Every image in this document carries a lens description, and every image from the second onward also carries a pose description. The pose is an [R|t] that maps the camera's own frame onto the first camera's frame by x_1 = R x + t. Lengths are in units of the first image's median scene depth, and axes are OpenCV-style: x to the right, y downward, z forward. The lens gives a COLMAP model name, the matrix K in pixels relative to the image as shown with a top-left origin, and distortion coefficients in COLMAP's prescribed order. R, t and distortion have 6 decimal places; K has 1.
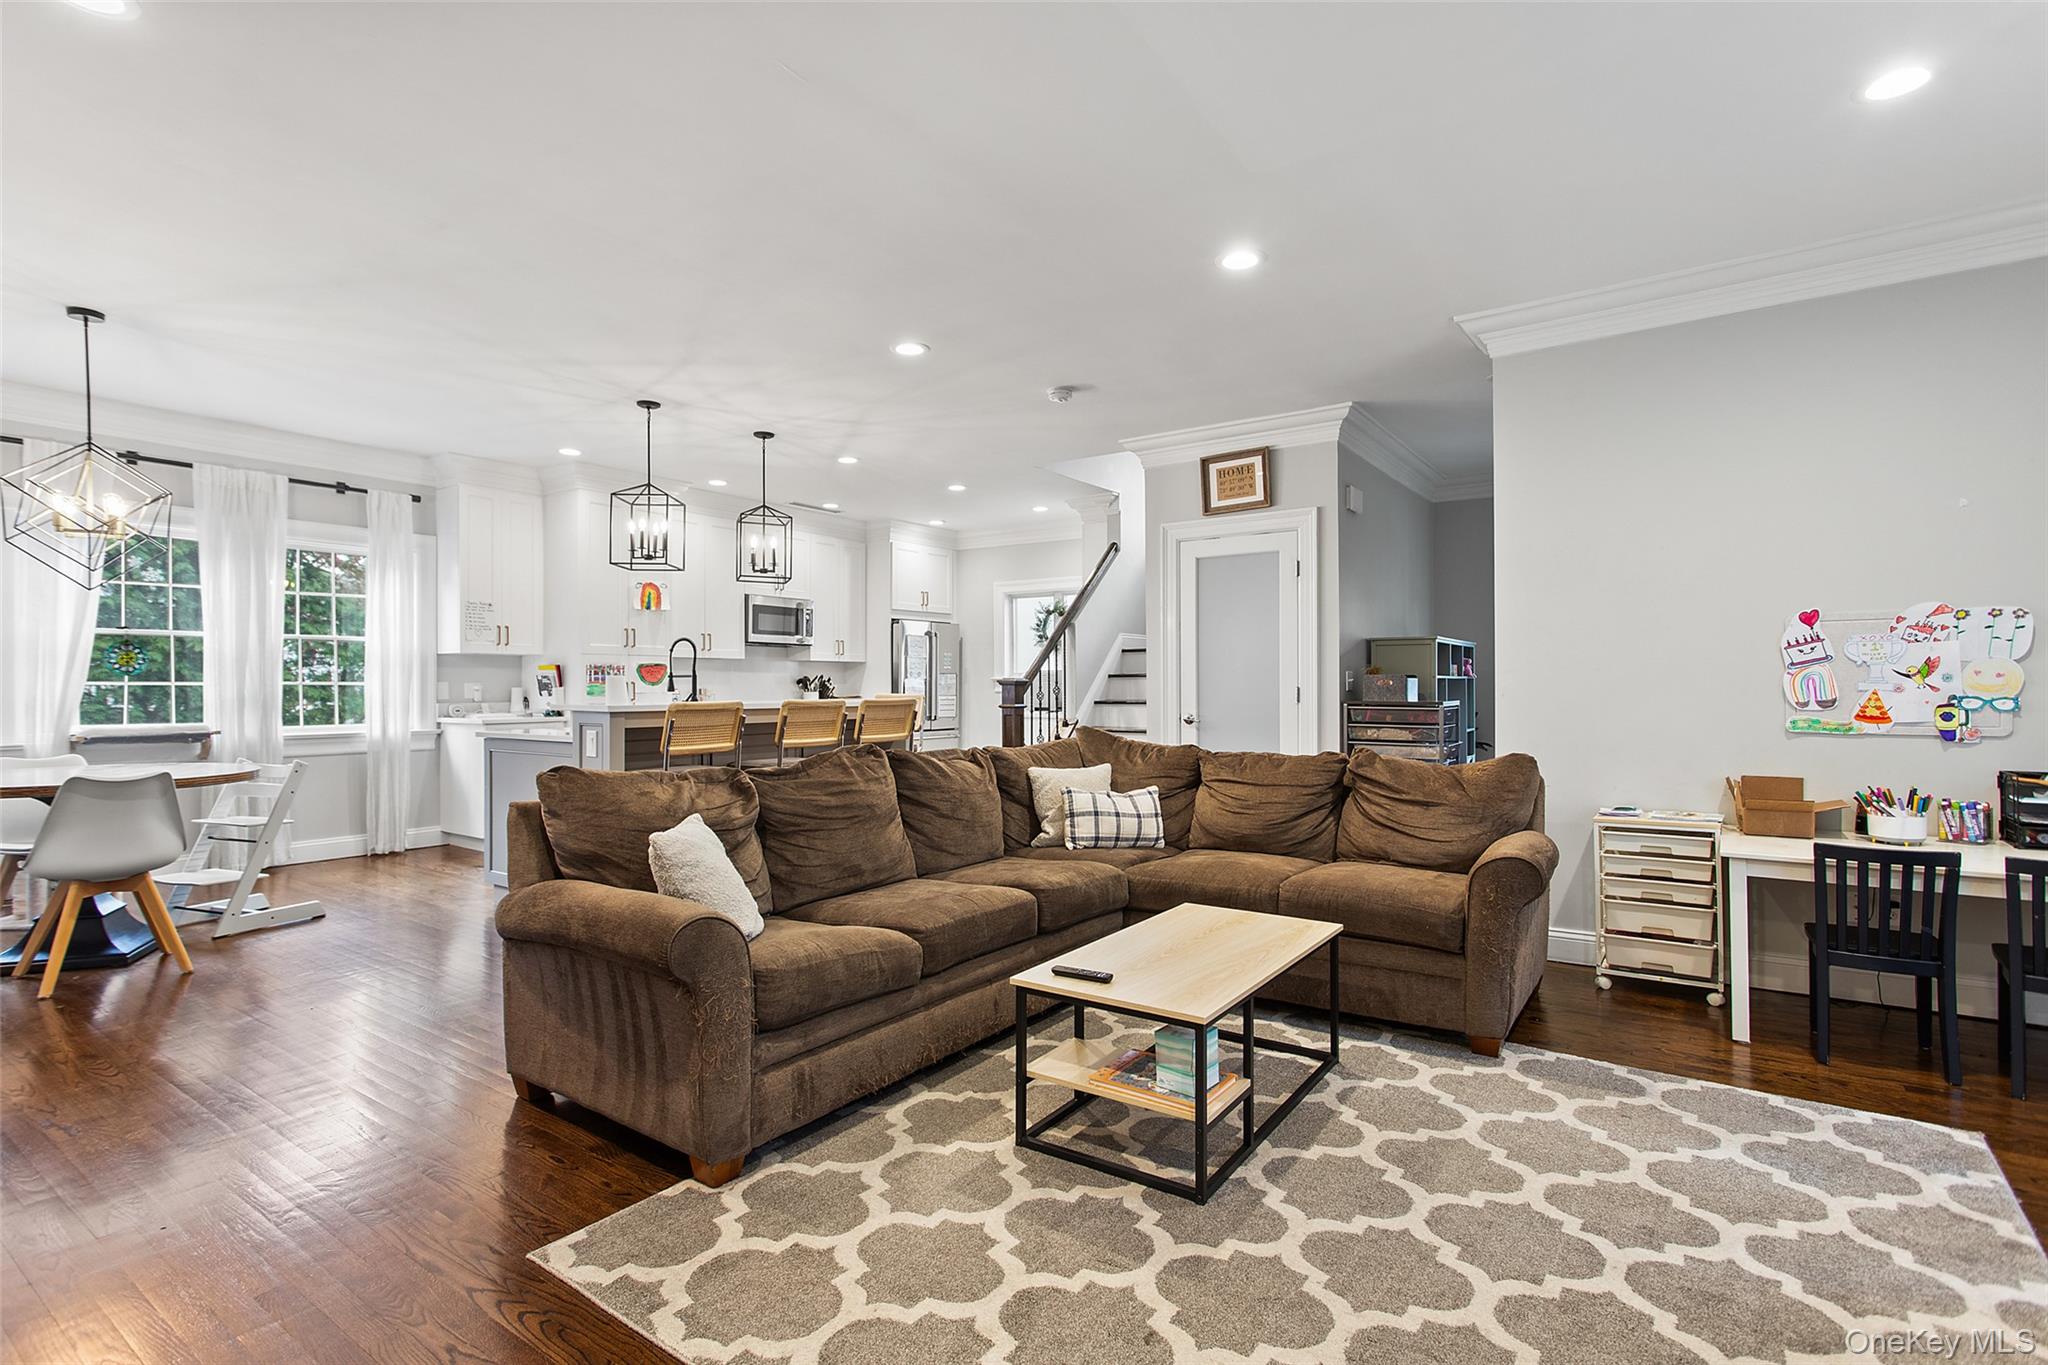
lens RADIAL K [[973.1, 0, 1023.2], [0, 973.1, 683.8], [0, 0, 1]] dist [0.001365, 0.001386]
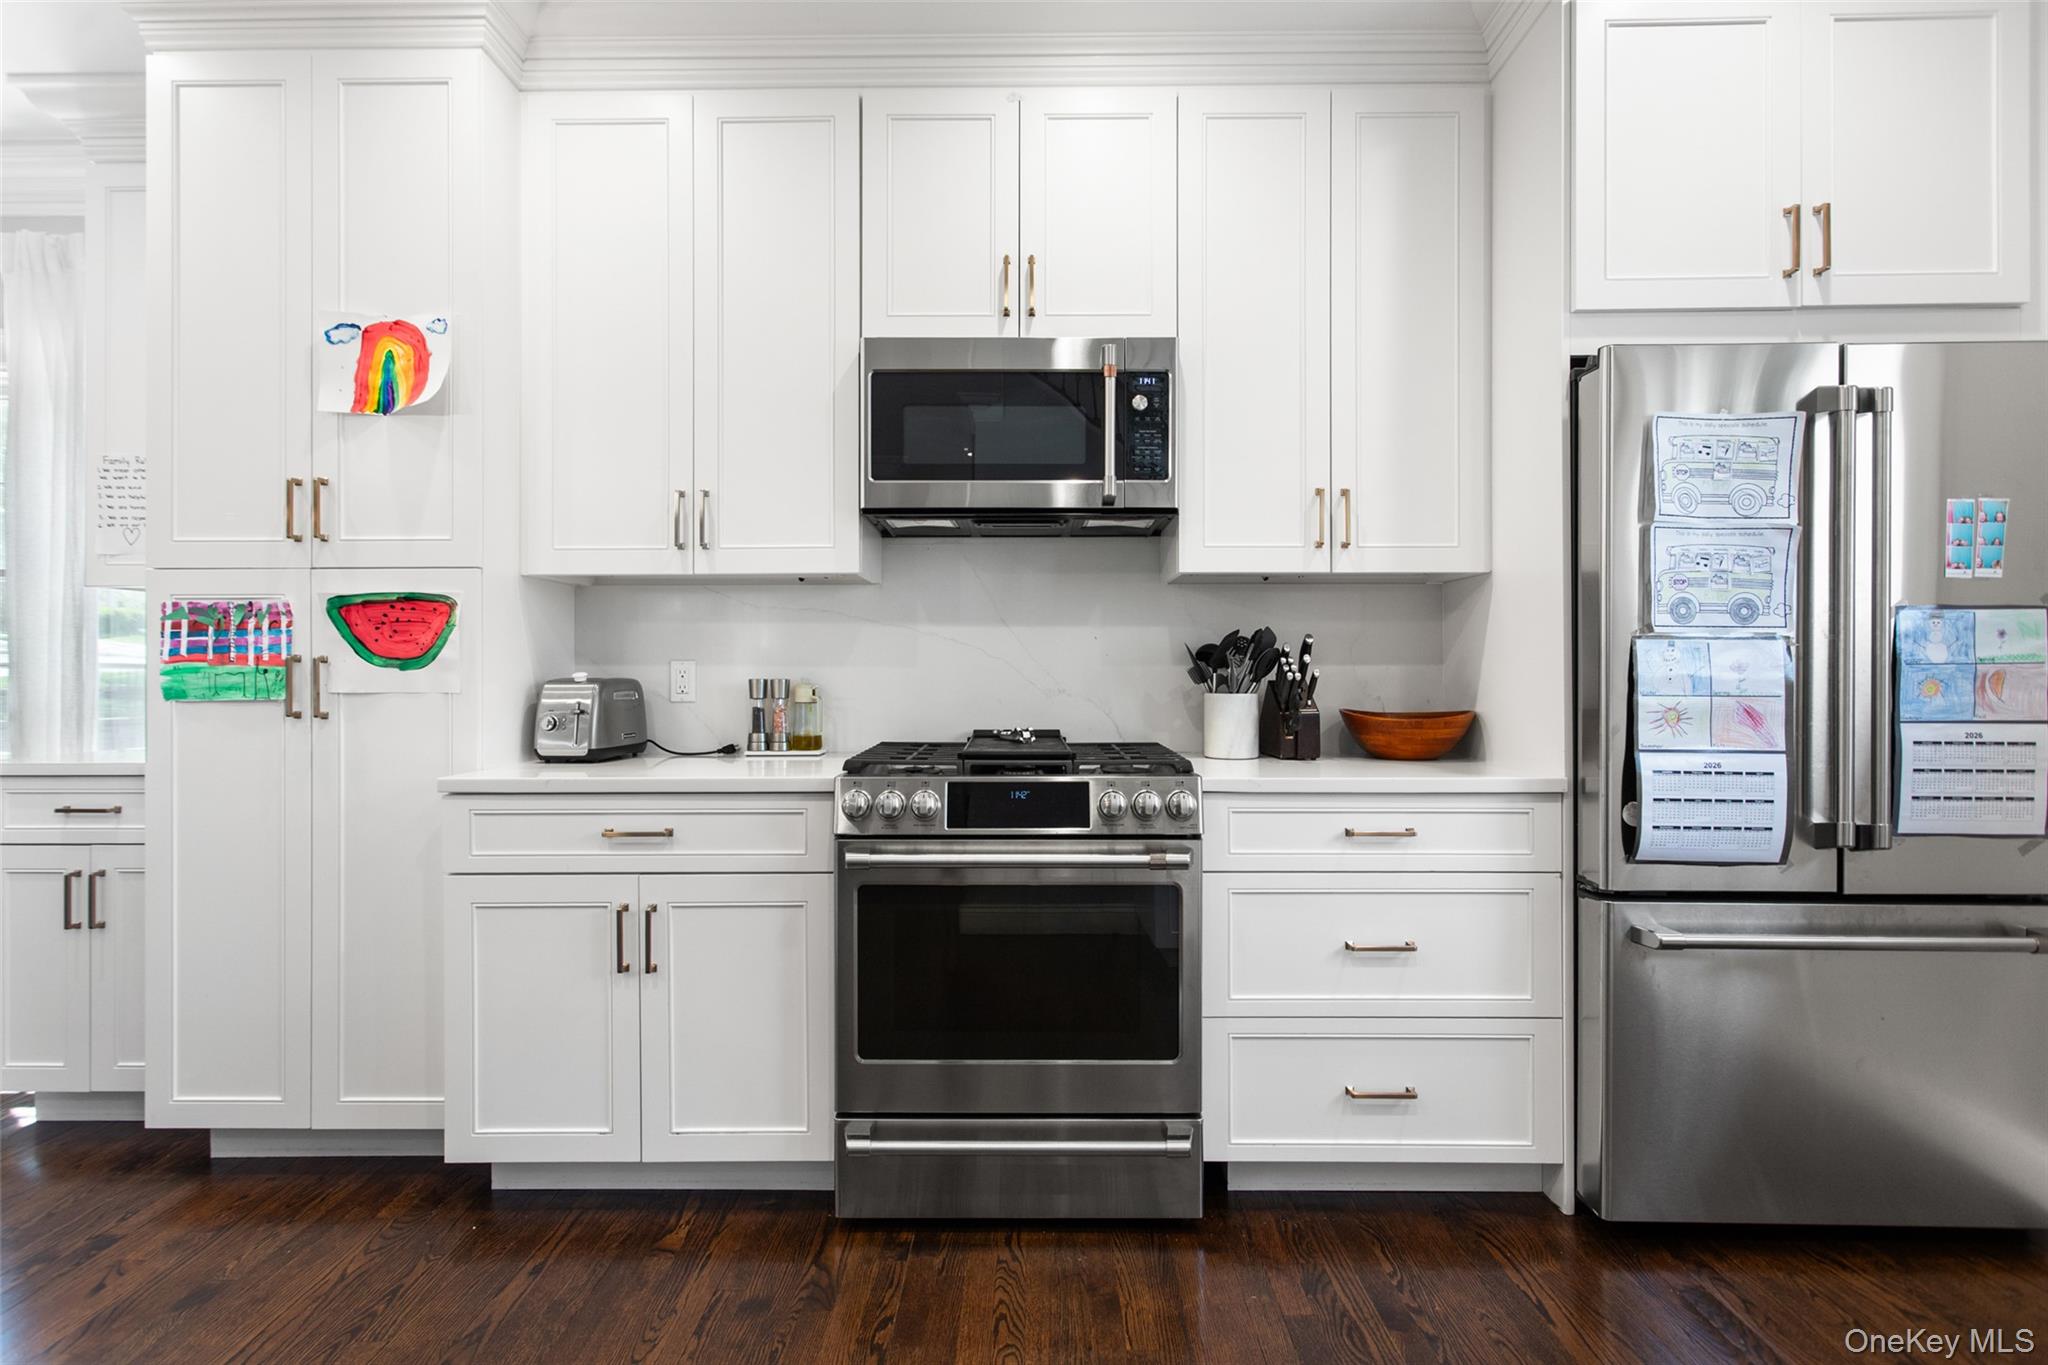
lens RADIAL K [[973.1, 0, 1025.4], [0, 973.1, 677.5], [0, 0, 1]] dist [0.001365, 0.001386]
pose [[0.556217, 0.002795, -0.831032, -0.035066], [-0.000062, 0.999994, 0.003322, 0.003512], [0.831037, -0.001796, 0.556214, 1.129988]]
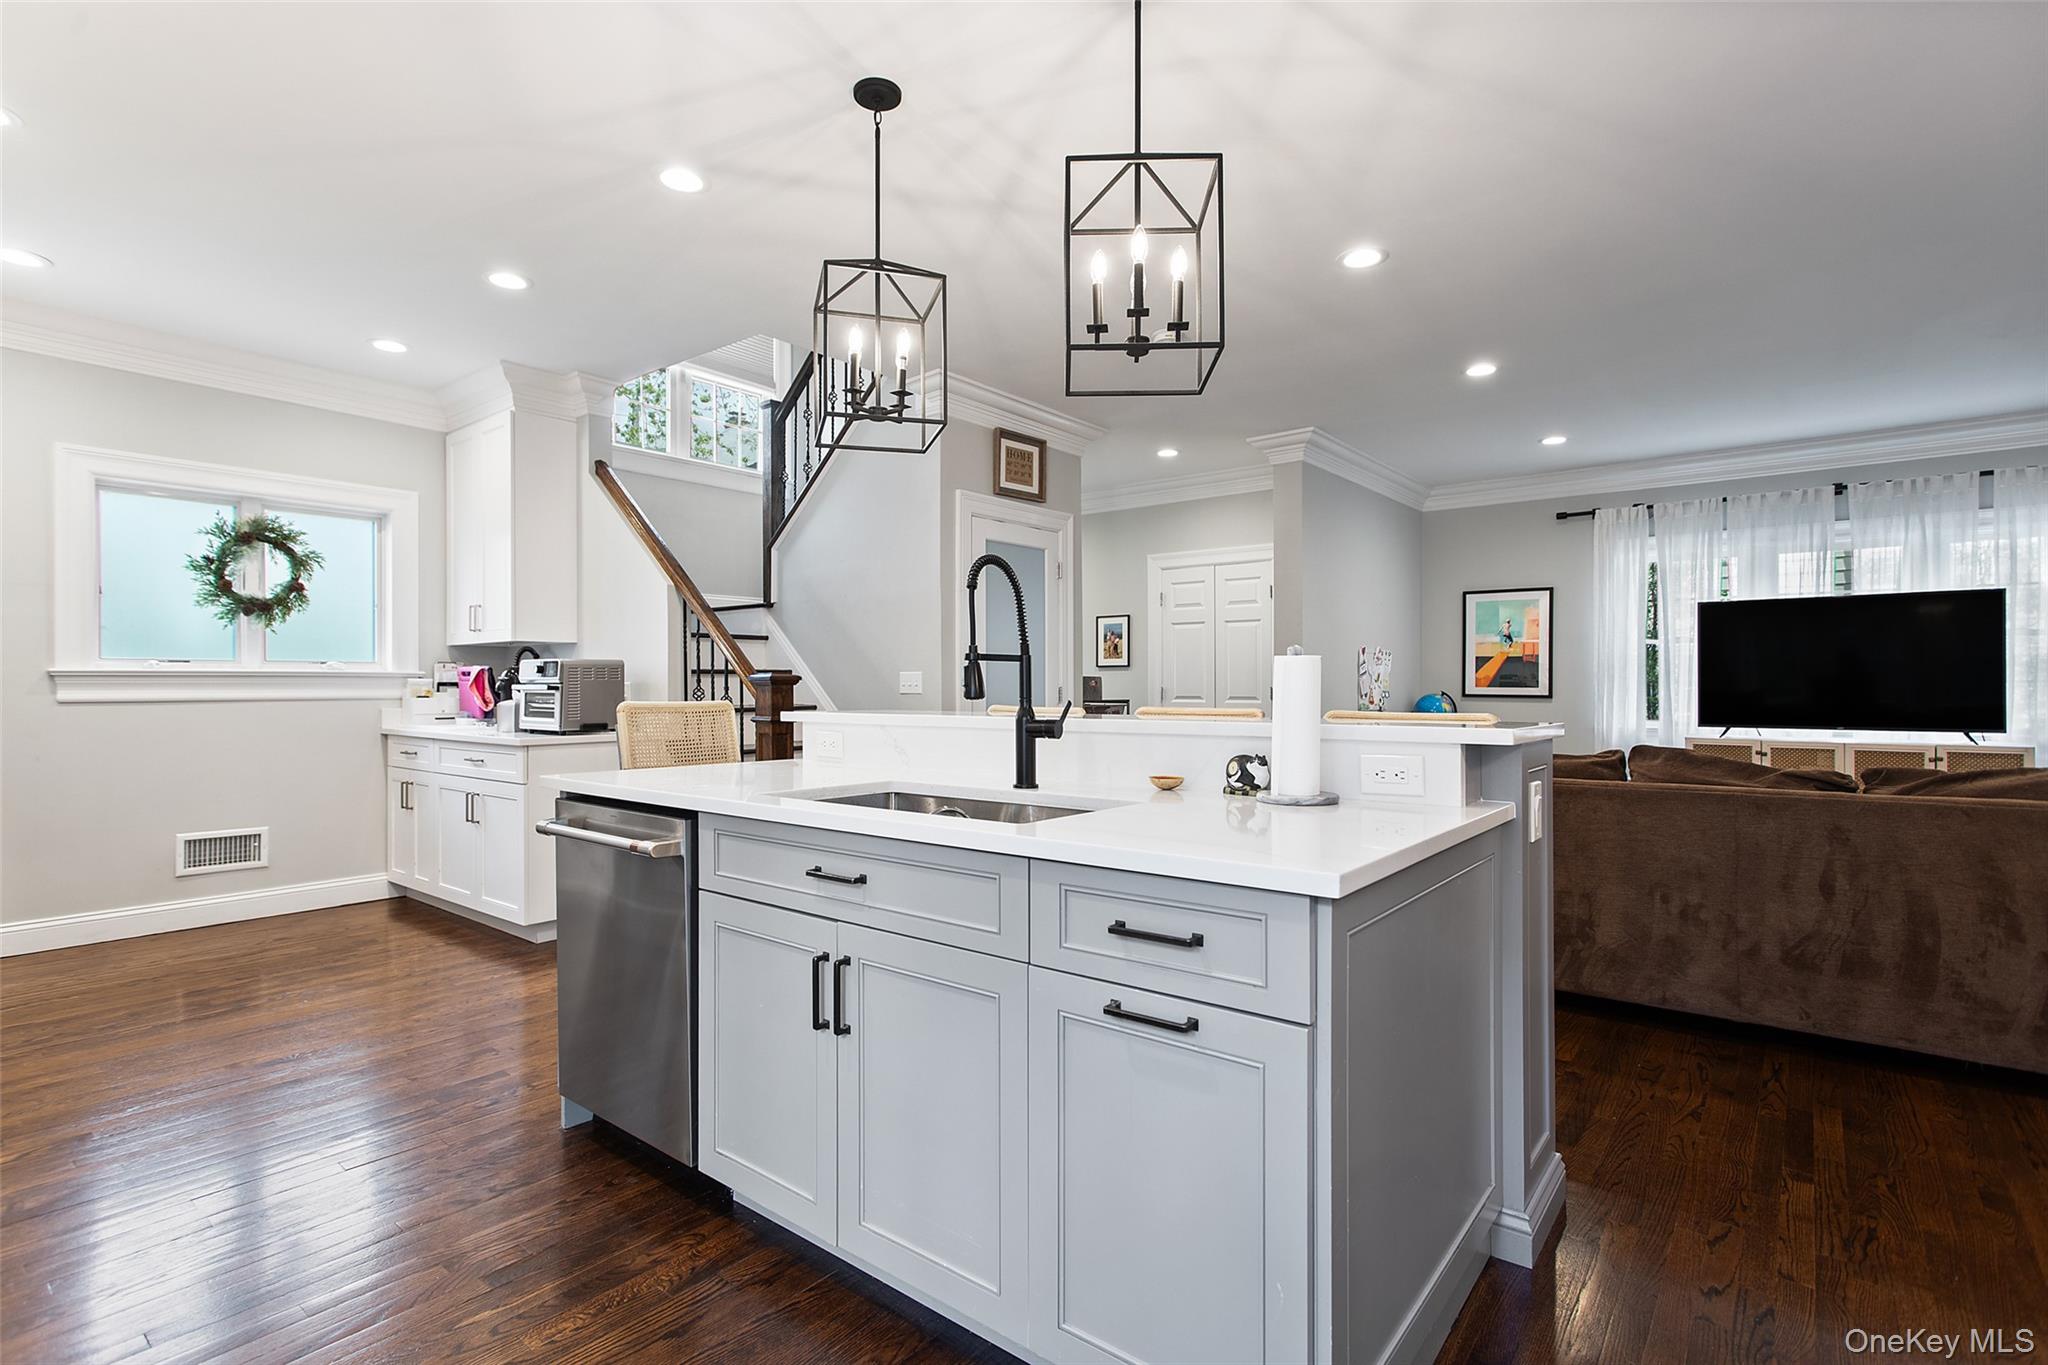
lens RADIAL K [[973.1, 0, 1018.4], [0, 973.1, 683.9], [0, 0, 1]] dist [0.001365, 0.001386]
pose [[0.073416, 0.004178, 0.997293, -0.636928], [-0.000299, 0.999991, -0.004168, 0.003189], [-0.997301, 0.000007, 0.073417, 0.843638]]
